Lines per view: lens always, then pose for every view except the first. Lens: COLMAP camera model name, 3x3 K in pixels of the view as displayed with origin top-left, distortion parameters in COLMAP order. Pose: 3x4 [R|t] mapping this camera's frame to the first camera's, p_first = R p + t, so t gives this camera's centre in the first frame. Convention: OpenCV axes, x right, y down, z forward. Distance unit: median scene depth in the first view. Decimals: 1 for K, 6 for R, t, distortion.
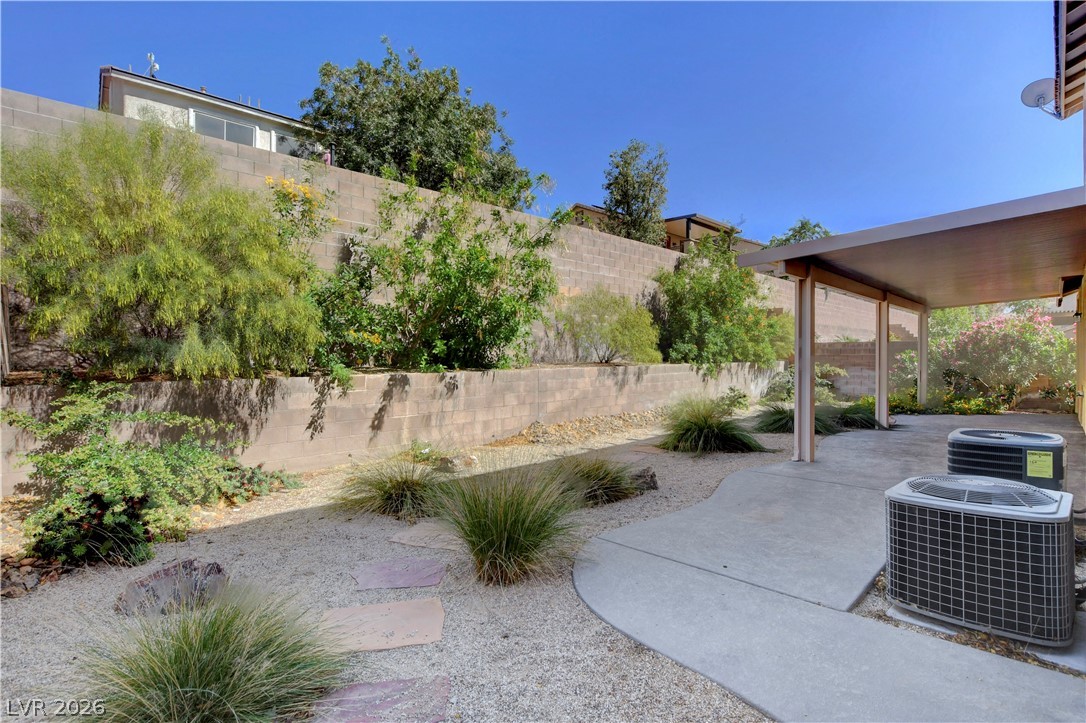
lens RADIAL K [[485.1, 0, 543.0], [0, 485.1, 361.5], [0, 0, 1]] dist [-0.000735, -0.000093]
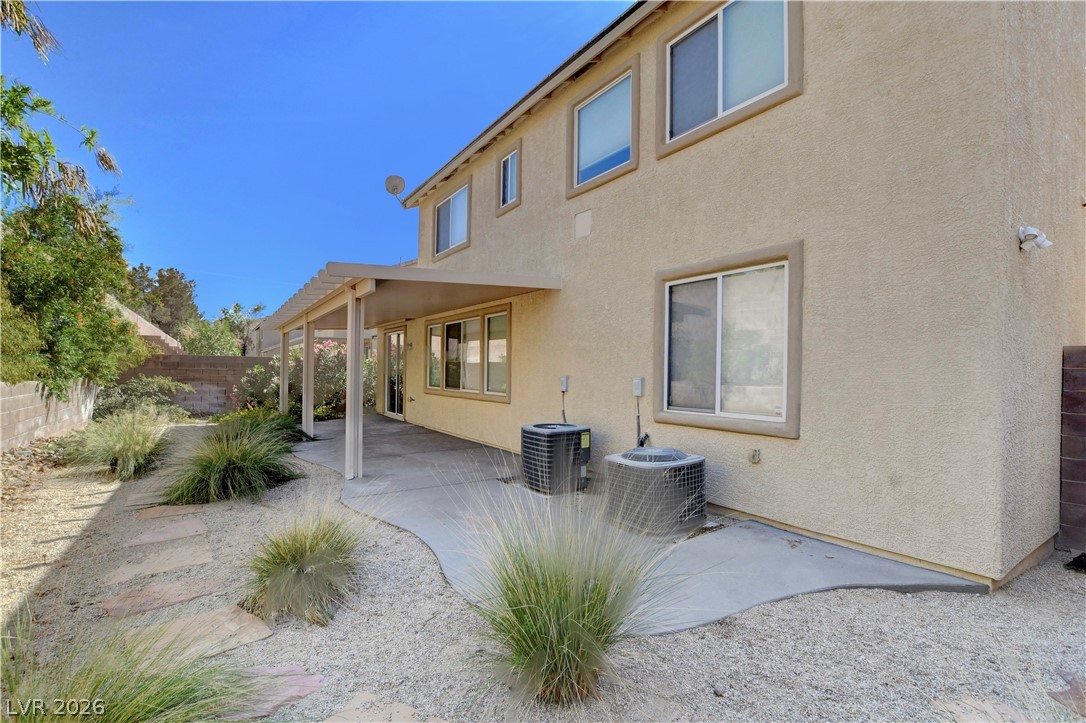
lens RADIAL K [[485.1, 0, 543.0], [0, 485.1, 361.5], [0, 0, 1]] dist [-0.000735, -0.000093]
pose [[0.210804, 0.030662, 0.977047, -0.150552], [-0.003316, 0.999525, -0.030652, -0.001496], [-0.977523, 0.003222, 0.210806, 0.165375]]
